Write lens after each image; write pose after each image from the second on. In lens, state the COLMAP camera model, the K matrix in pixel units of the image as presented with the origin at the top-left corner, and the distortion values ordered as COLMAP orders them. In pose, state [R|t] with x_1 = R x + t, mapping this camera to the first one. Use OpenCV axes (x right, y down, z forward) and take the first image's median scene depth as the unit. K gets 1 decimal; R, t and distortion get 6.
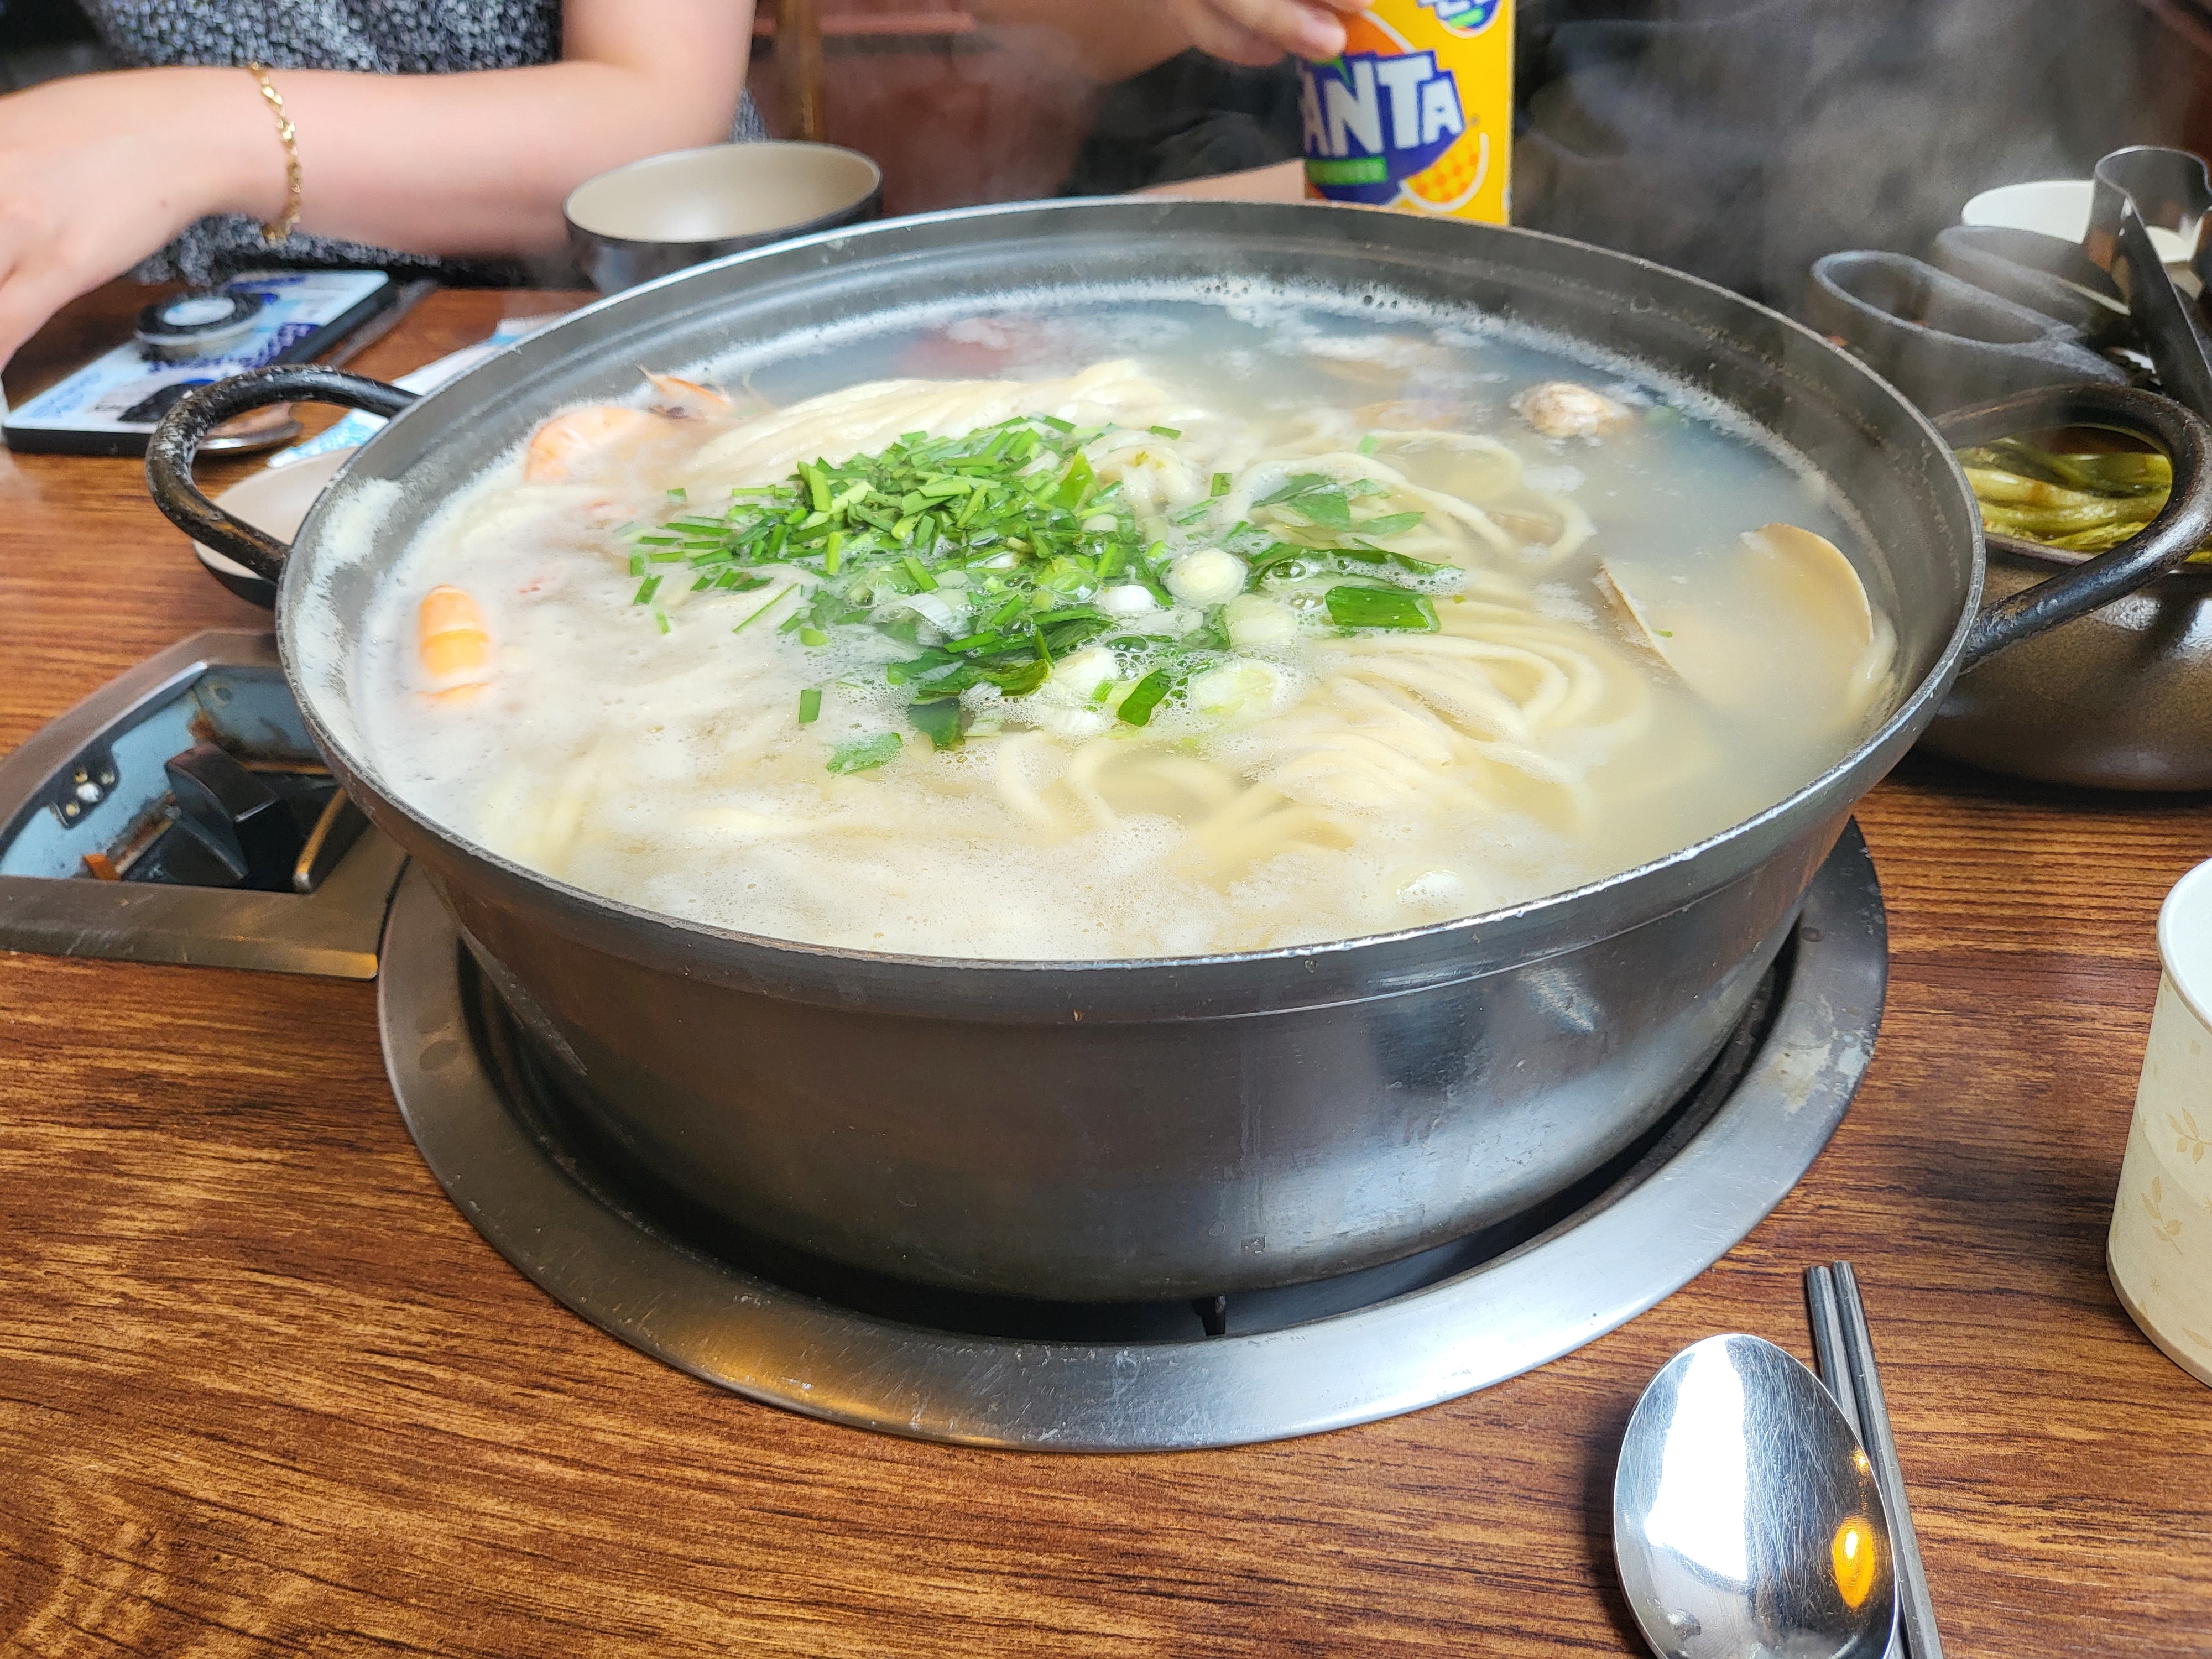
lens RADIAL K [[1669.1, 0, 1038.4], [0, 1669.1, 873.5], [0, 0, 1]] dist [-0.007140, 0.007194]
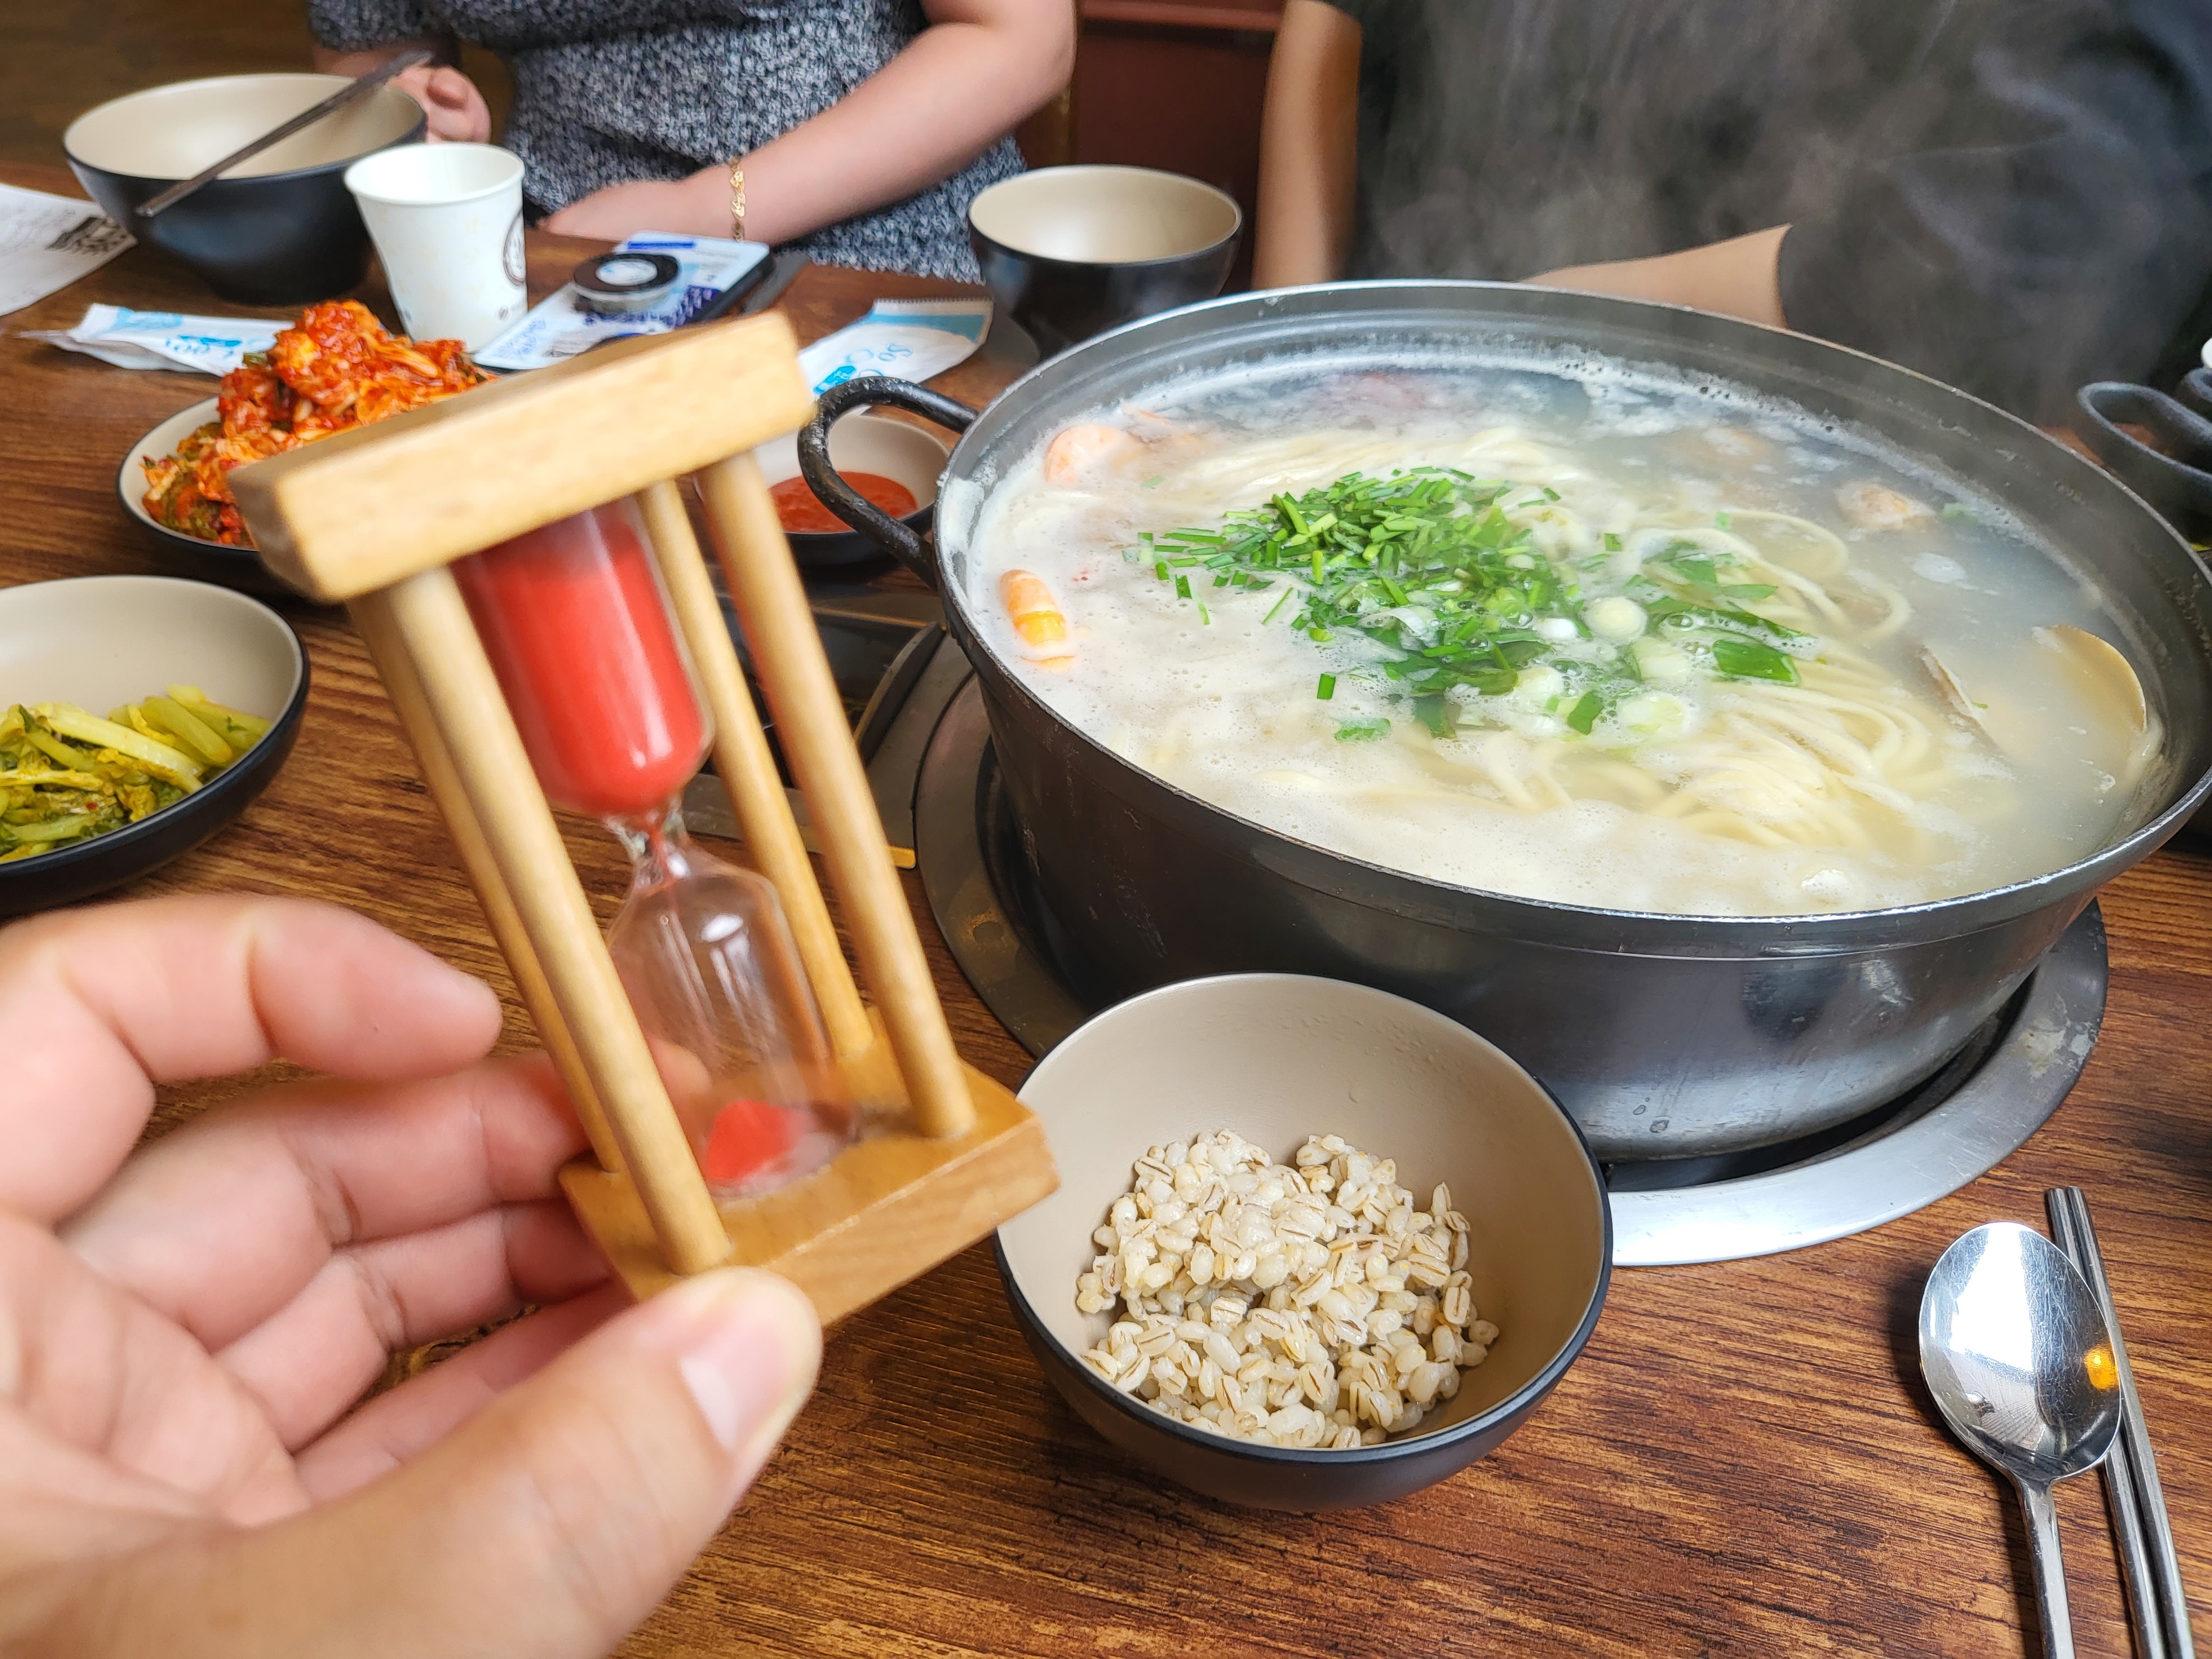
lens RADIAL K [[1682.1, 0, 1006.1], [0, 1682.1, 849.8], [0, 0, 1]] dist [-0.046357, 0.029709]
pose [[0.993848, 0.103978, -0.038149, -0.304664], [-0.103145, 0.994396, 0.023204, 0.016939], [0.040348, -0.019126, 0.999003, -0.317337]]
